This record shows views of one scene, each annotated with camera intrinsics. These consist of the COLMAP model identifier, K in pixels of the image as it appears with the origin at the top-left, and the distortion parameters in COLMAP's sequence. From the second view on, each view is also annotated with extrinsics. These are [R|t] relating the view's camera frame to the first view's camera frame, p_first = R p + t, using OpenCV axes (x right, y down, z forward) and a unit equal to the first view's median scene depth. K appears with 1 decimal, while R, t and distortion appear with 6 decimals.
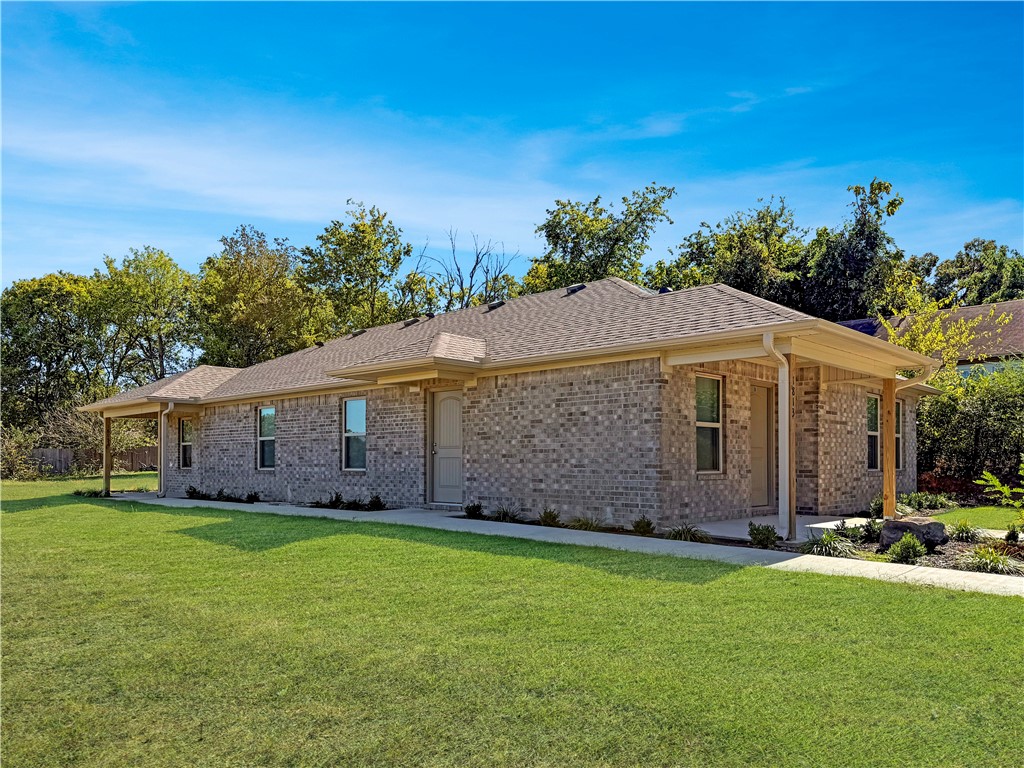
lens RADIAL K [[763.1, 0, 487.5], [0, 763.1, 387.0], [0, 0, 1]] dist [0.091843, -0.168252]
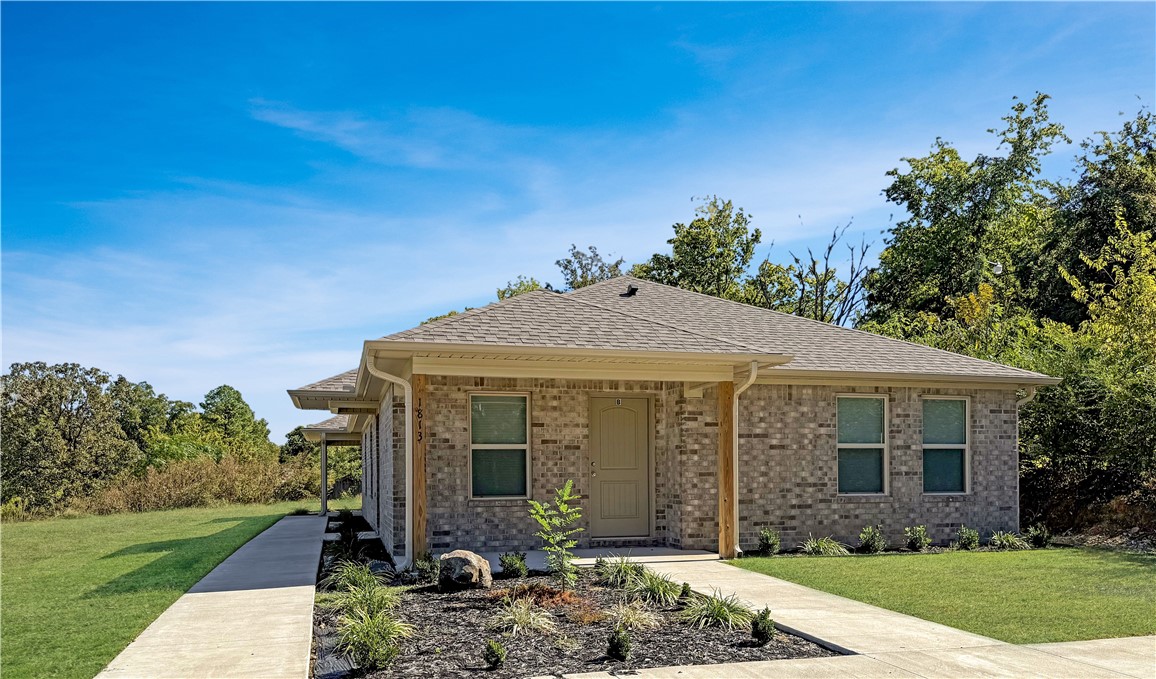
lens RADIAL K [[842.0, 0, 578.4], [0, 842.0, 427.2], [0, 0, 1]] dist [0.001649, -0.001456]
pose [[0.844030, -0.035765, -0.535102, 0.883671], [0.058743, 0.997936, 0.025957, 0.005084], [0.533069, -0.053342, 0.844389, 0.197263]]
